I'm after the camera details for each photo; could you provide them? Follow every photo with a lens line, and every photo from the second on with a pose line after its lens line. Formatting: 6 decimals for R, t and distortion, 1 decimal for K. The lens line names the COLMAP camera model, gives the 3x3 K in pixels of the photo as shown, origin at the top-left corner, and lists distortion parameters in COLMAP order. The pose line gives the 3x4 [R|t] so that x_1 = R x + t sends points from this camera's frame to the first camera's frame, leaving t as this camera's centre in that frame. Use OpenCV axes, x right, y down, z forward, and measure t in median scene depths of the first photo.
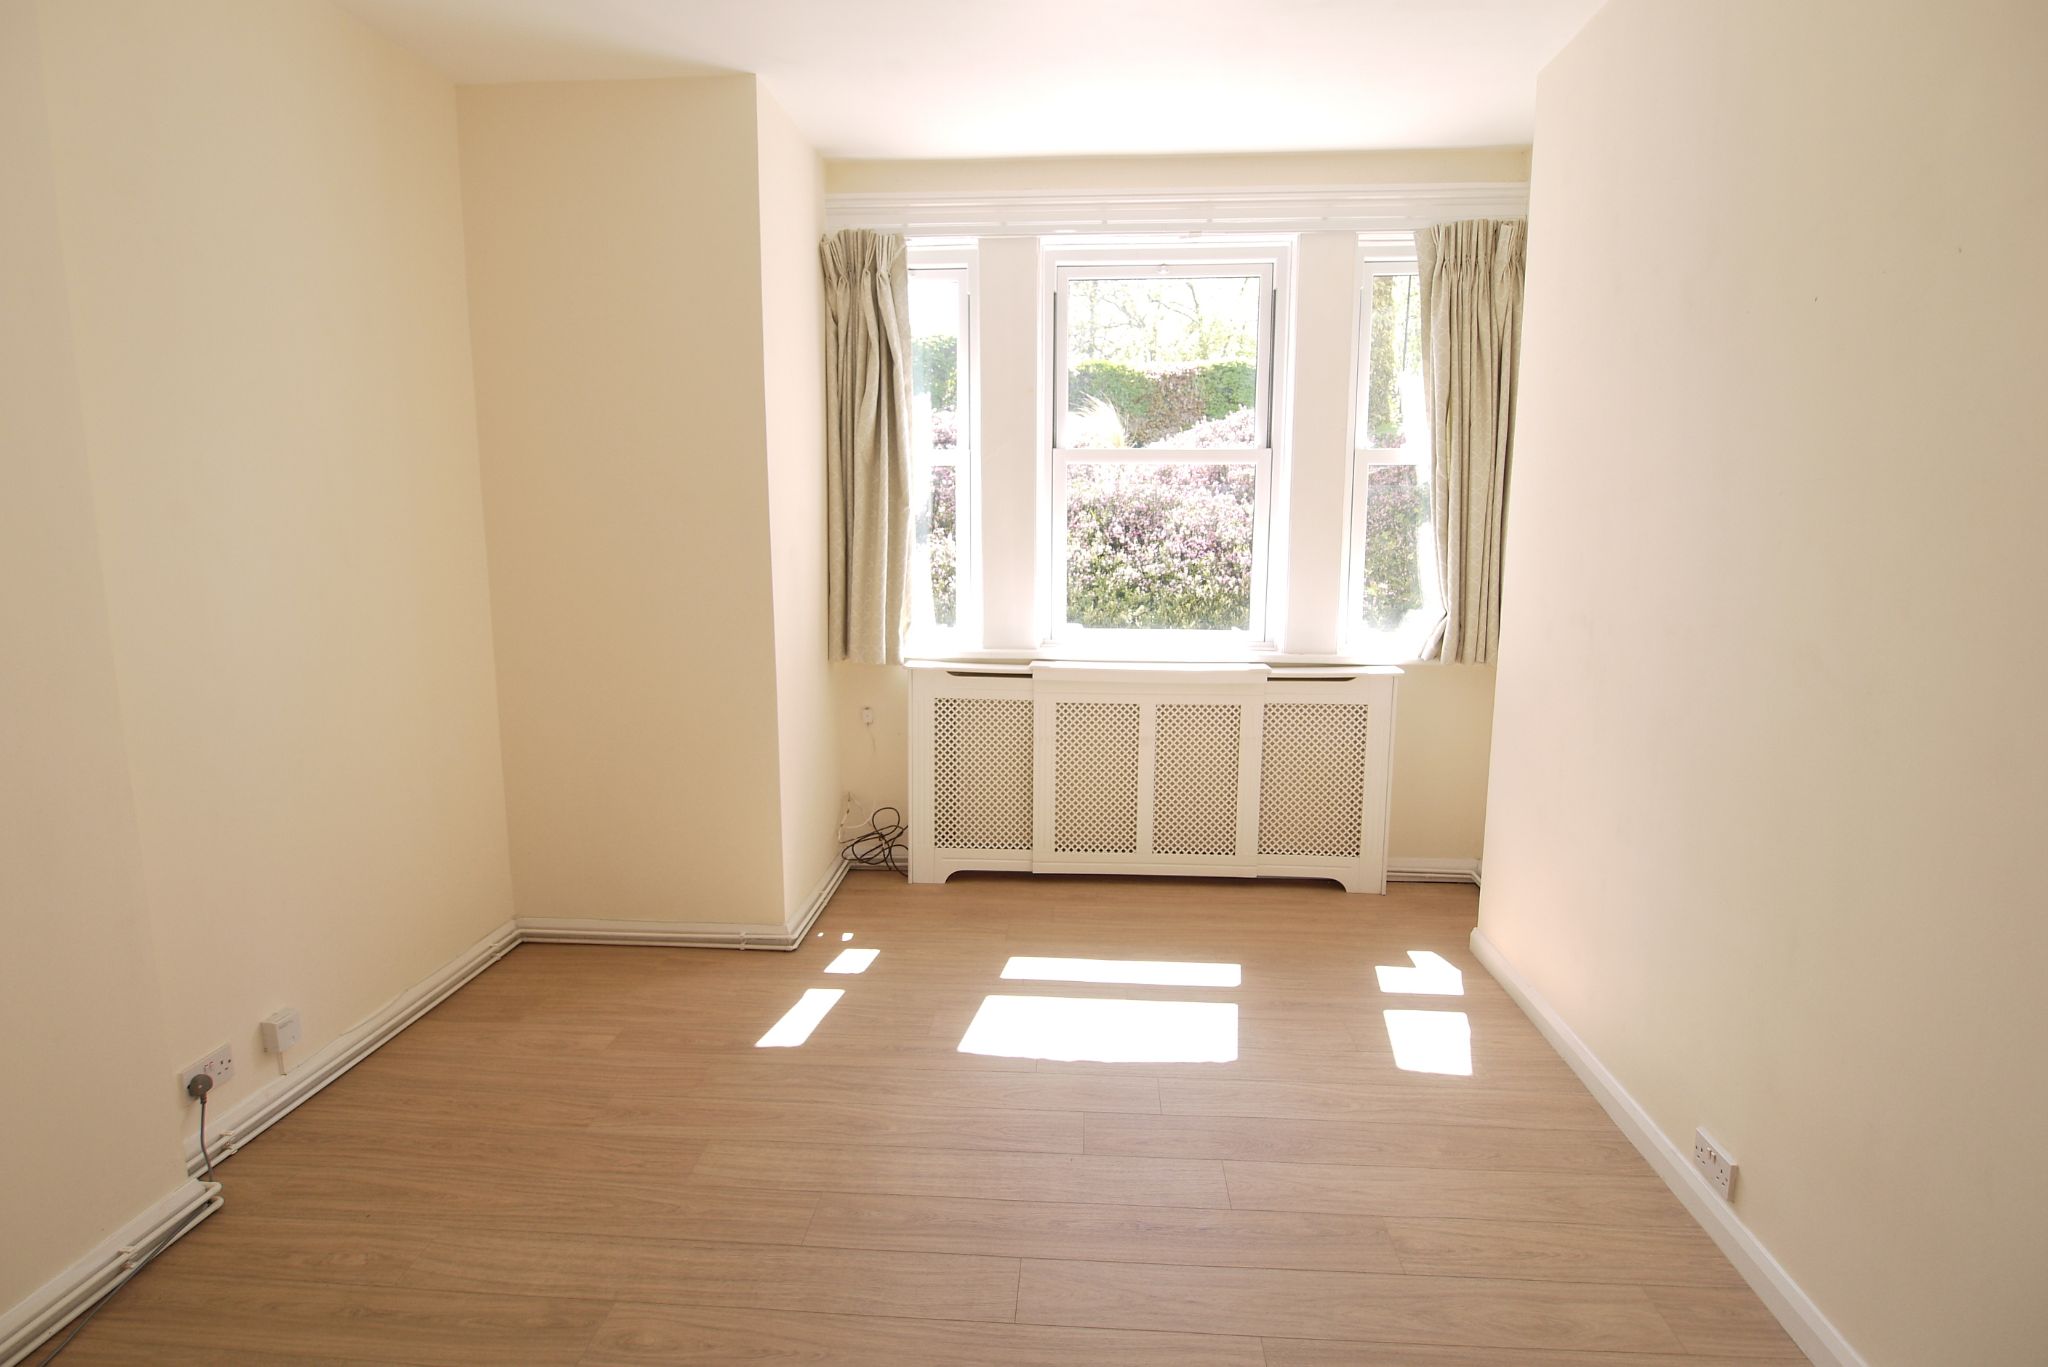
lens RADIAL K [[1077.8, 0, 1017.1], [0, 1077.8, 685.9], [0, 0, 1]] dist [0.003981, -0.018539]
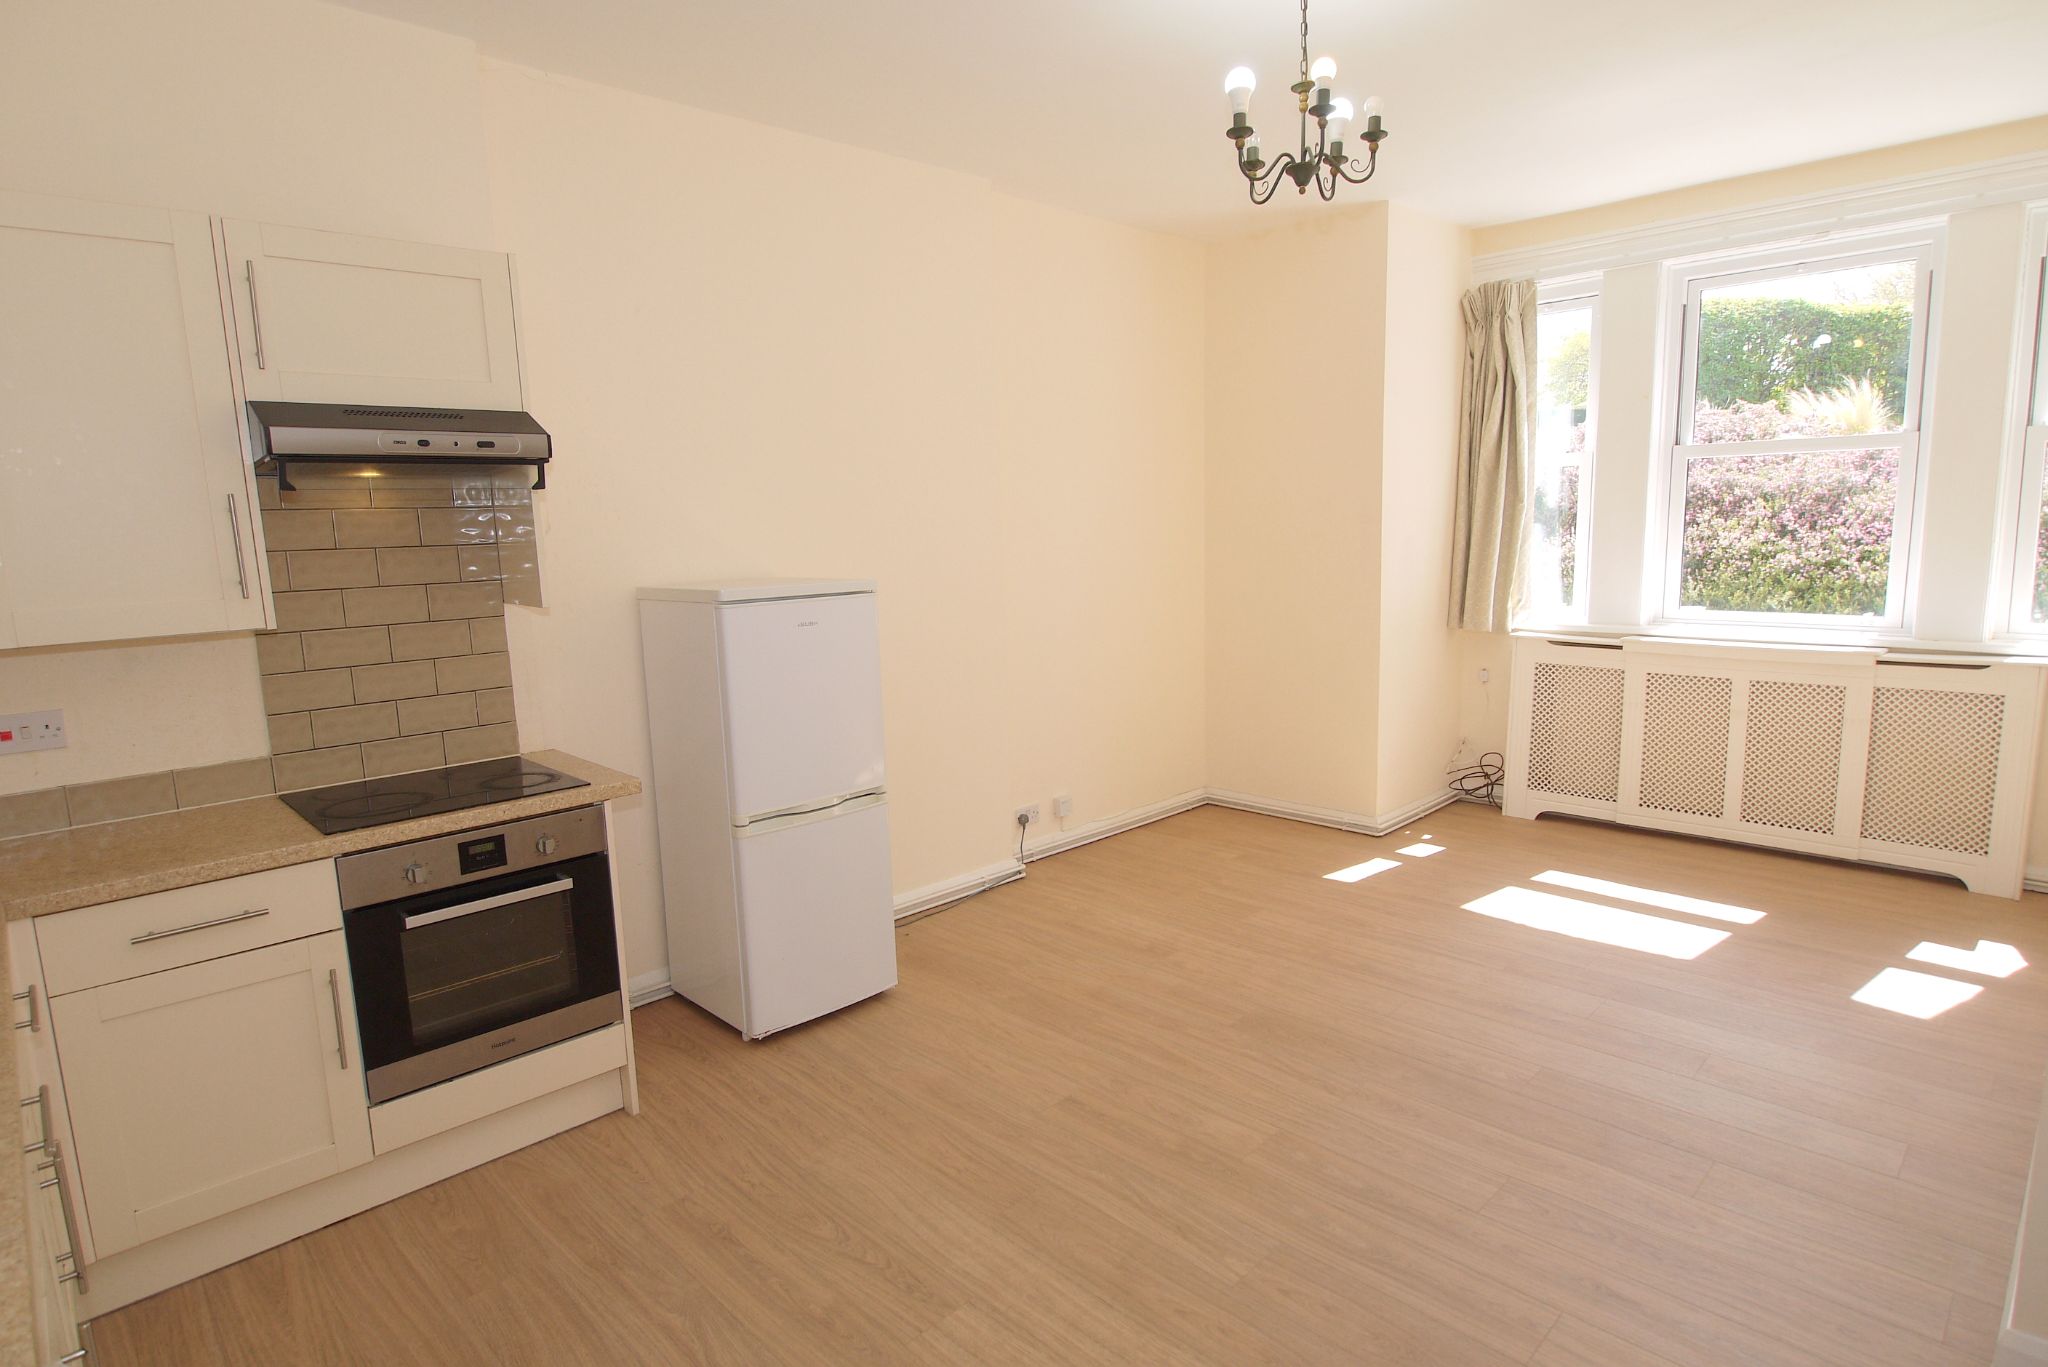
lens RADIAL K [[1077.8, 0, 1017.1], [0, 1077.8, 685.9], [0, 0, 1]] dist [0.003981, -0.018539]
pose [[0.745720, 0.074892, -0.662037, 0.291212], [-0.073454, 0.996846, 0.030028, 0.043697], [0.662198, 0.026236, 0.748869, -0.276041]]
